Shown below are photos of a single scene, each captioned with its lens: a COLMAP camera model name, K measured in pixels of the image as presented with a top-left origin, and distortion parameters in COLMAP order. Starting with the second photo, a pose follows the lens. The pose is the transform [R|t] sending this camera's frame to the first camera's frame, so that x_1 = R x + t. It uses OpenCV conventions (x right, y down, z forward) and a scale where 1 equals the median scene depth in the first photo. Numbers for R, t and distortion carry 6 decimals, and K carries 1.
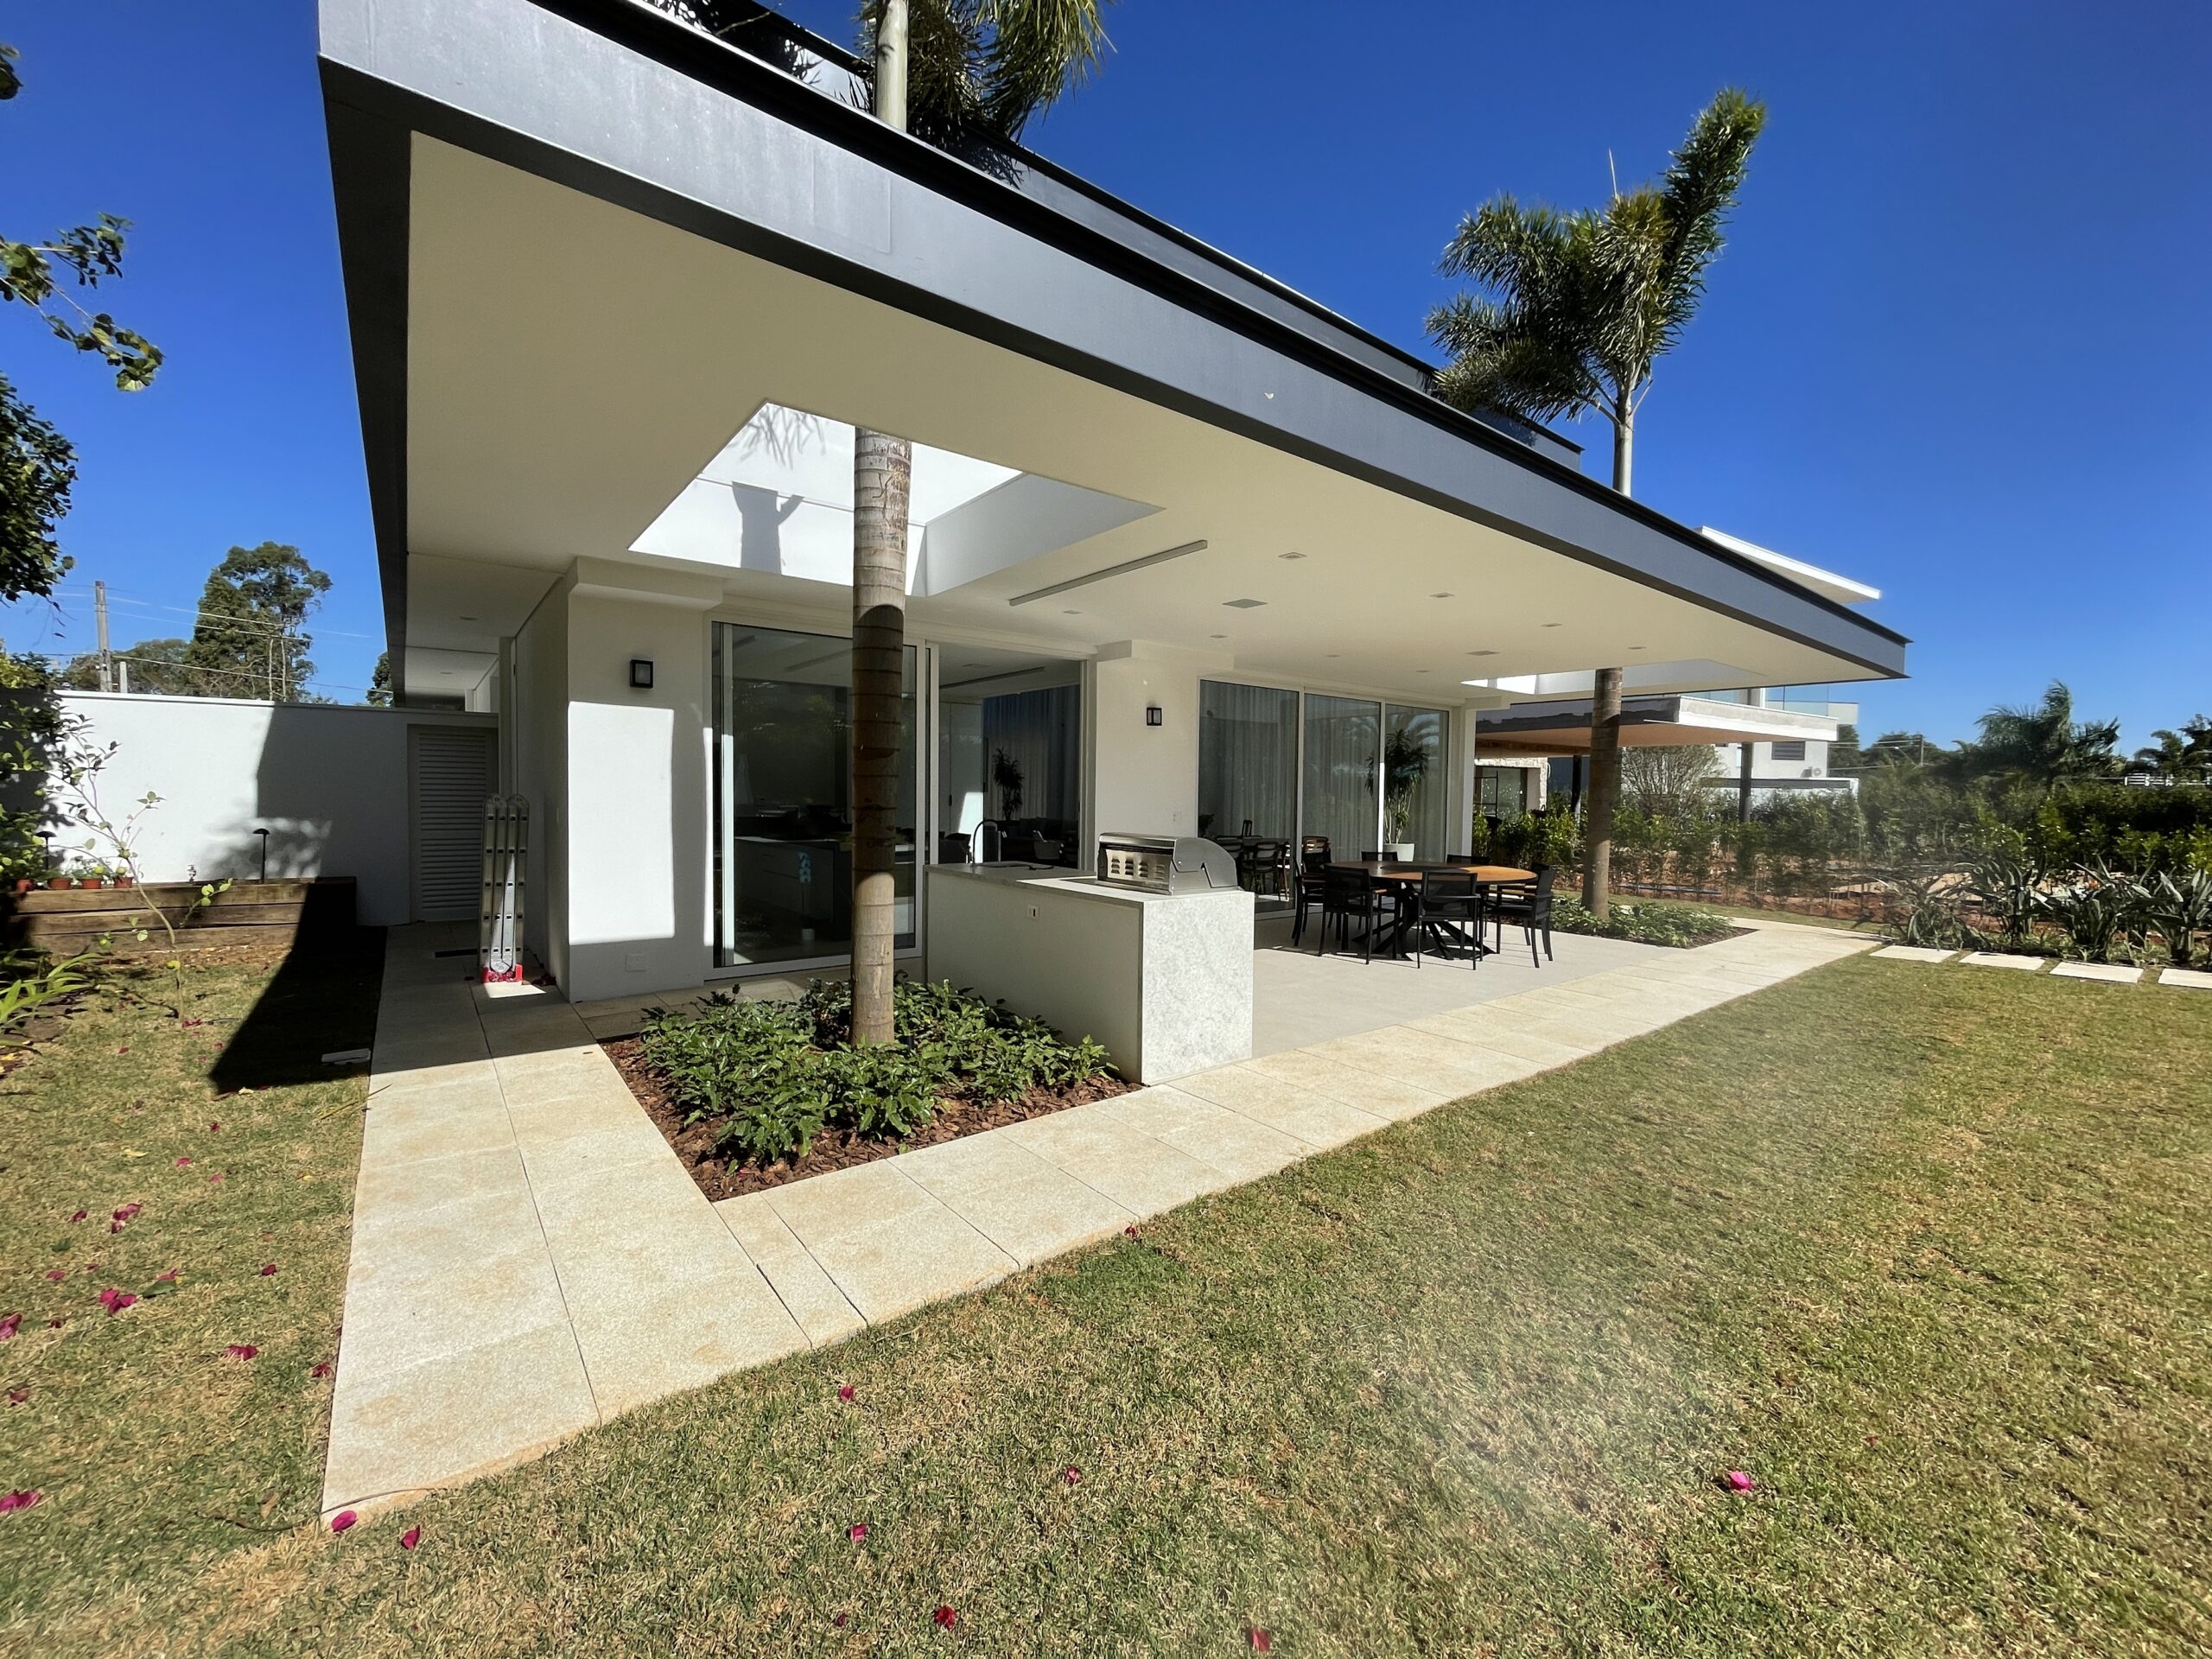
lens RADIAL K [[895.6, 0, 1099.7], [0, 895.6, 825.8], [0, 0, 1]] dist [-0.002175, 0.000513]
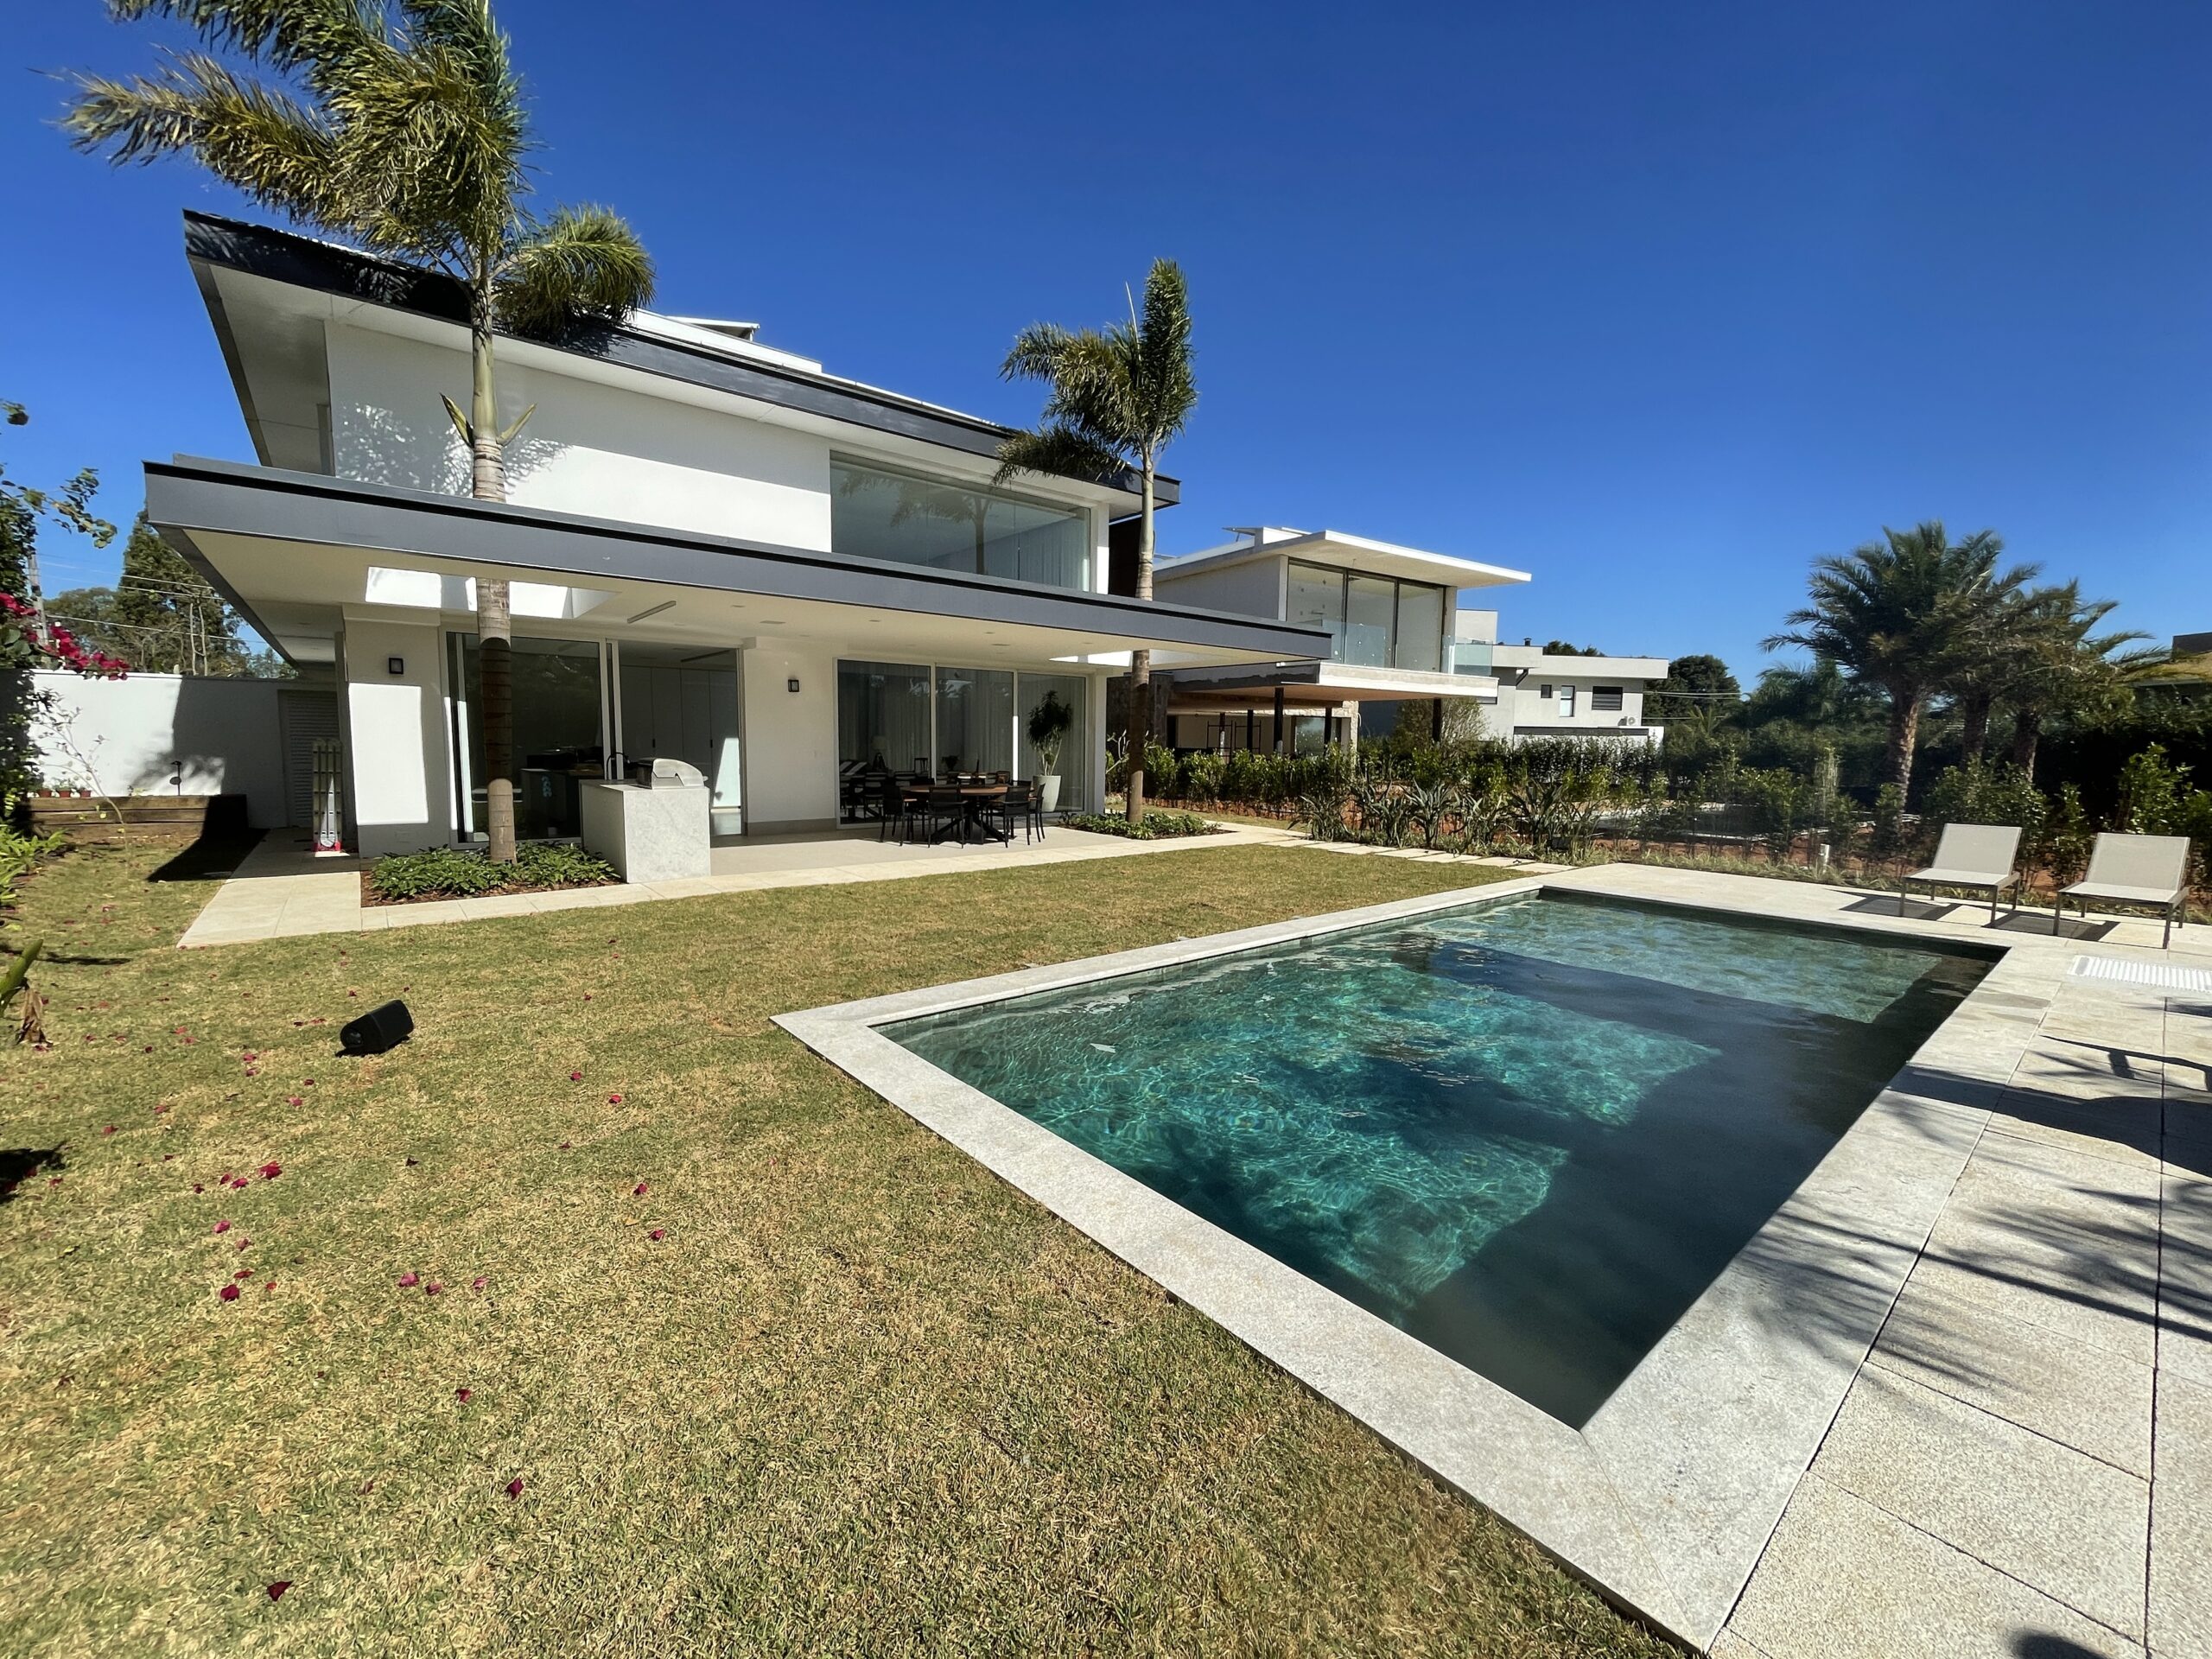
lens RADIAL K [[895.6, 0, 1099.7], [0, 895.6, 825.8], [0, 0, 1]] dist [-0.002175, 0.000513]
pose [[0.999500, -0.002953, 0.031494, 0.617652], [0.001115, 0.998303, 0.058230, 0.028084], [-0.031613, -0.058165, 0.997806, -0.604414]]
